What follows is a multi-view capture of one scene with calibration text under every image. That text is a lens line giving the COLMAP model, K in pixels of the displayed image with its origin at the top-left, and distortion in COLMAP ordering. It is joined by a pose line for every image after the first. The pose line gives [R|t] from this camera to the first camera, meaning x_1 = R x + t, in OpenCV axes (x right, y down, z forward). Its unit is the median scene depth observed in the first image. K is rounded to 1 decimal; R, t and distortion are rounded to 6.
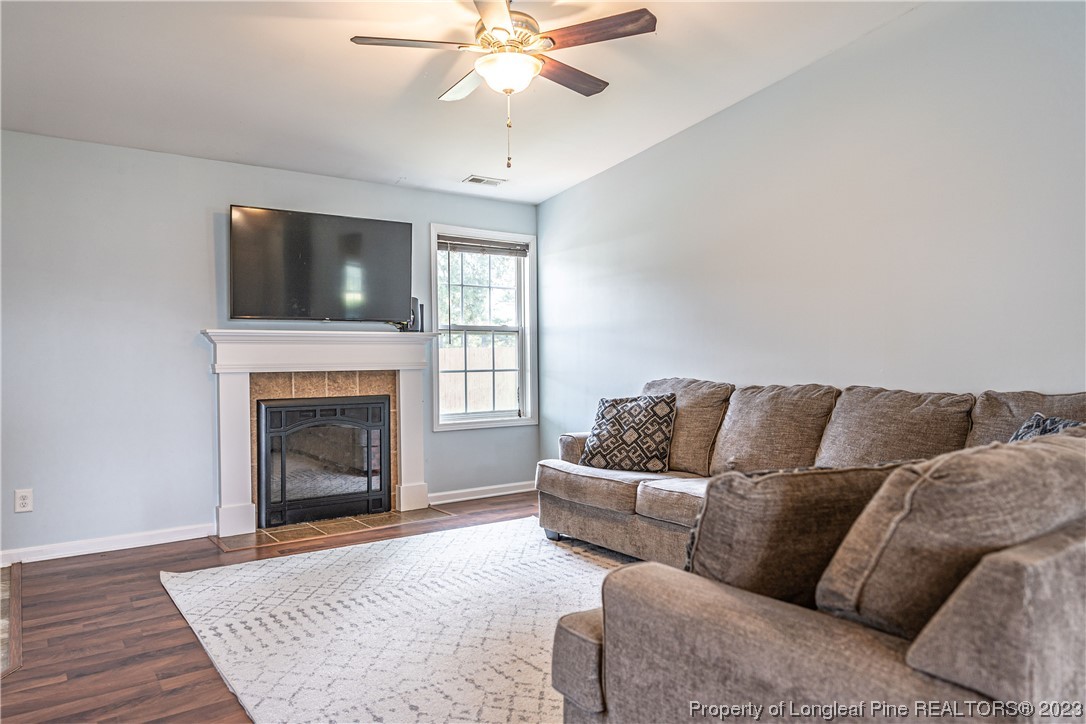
lens RADIAL K [[721.8, 0, 536.9], [0, 721.8, 364.6], [0, 0, 1]] dist [-0.005691, 0.005116]
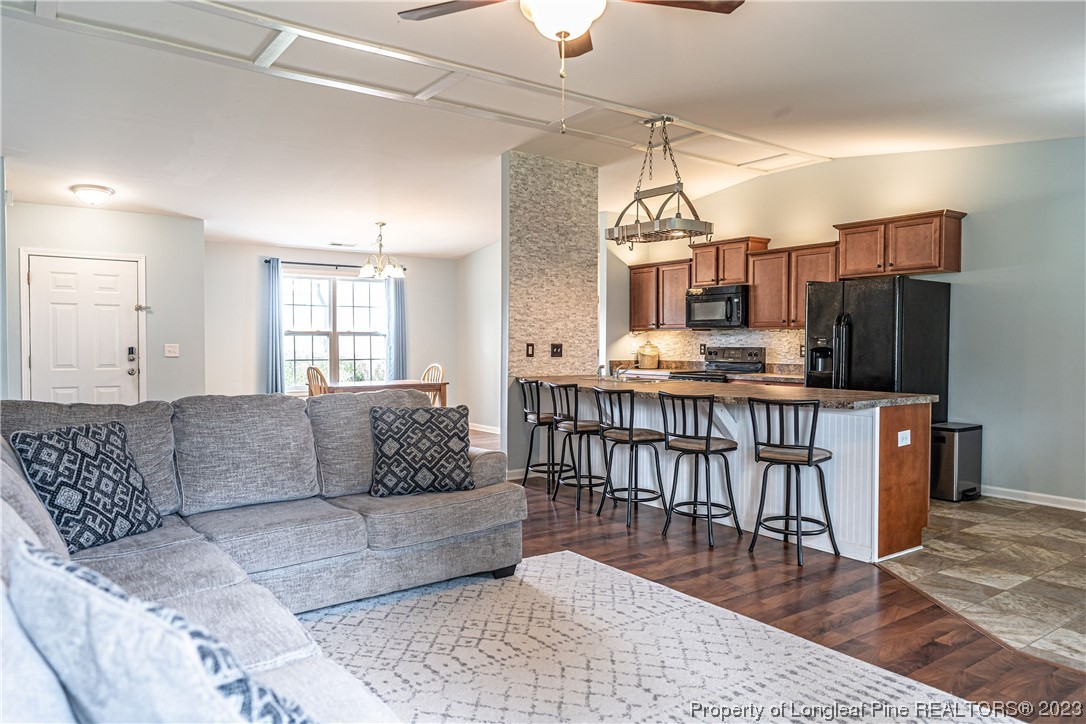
lens RADIAL K [[721.8, 0, 535.7], [0, 721.8, 362.2], [0, 0, 1]] dist [-0.005691, 0.005116]
pose [[-0.999837, 0.010505, -0.014697, 0.005209], [0.009892, 0.999102, 0.041195, -0.043380], [0.015116, 0.041043, -0.999043, 1.296800]]
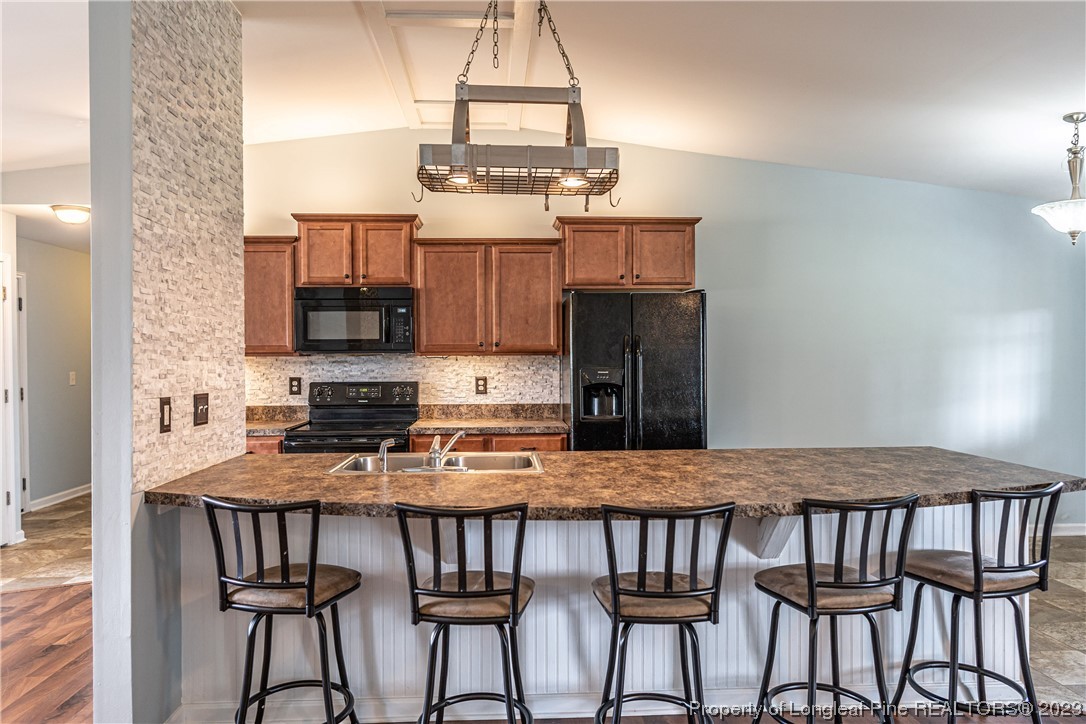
lens RADIAL K [[721.8, 0, 535.2], [0, 721.8, 365.8], [0, 0, 1]] dist [-0.005691, 0.005116]
pose [[-0.523228, 0.026323, -0.851786, 0.348412], [-0.000500, 0.999513, 0.031196, -0.065593], [0.852192, 0.016748, -0.522960, 0.305159]]
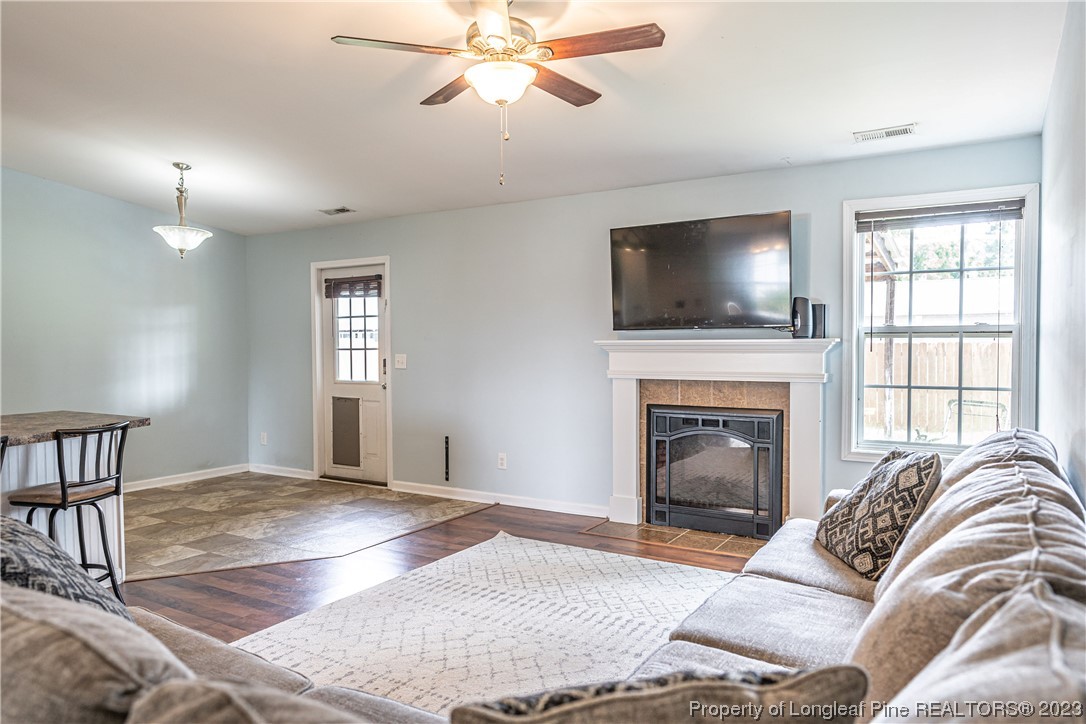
lens RADIAL K [[721.8, 0, 527.5], [0, 721.8, 363.4], [0, 0, 1]] dist [-0.005691, 0.005116]
pose [[0.381051, 0.032380, -0.923987, 0.610809], [-0.006733, 0.999457, 0.032248, -0.051447], [0.924530, -0.006067, 0.381062, 0.482642]]
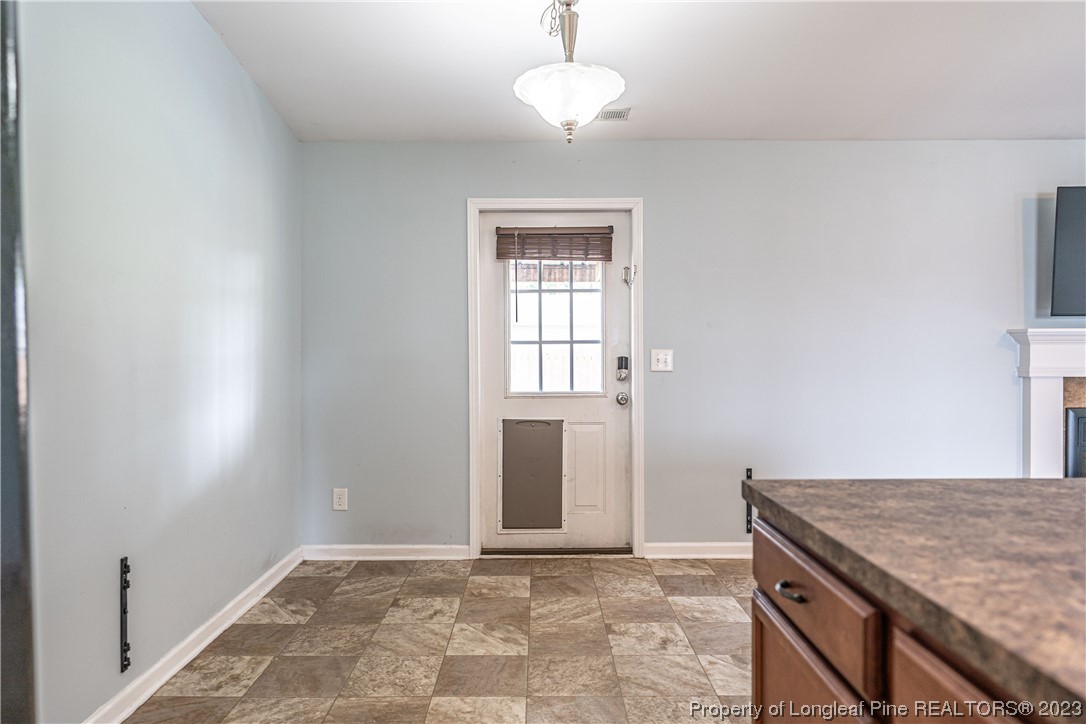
lens RADIAL K [[721.8, 0, 538.9], [0, 721.8, 360.8], [0, 0, 1]] dist [-0.005691, 0.005116]
pose [[0.812823, 0.015584, -0.582302, -0.450522], [-0.009319, 0.999862, 0.013751, -0.016158], [0.582436, -0.005751, 0.812856, -0.098350]]
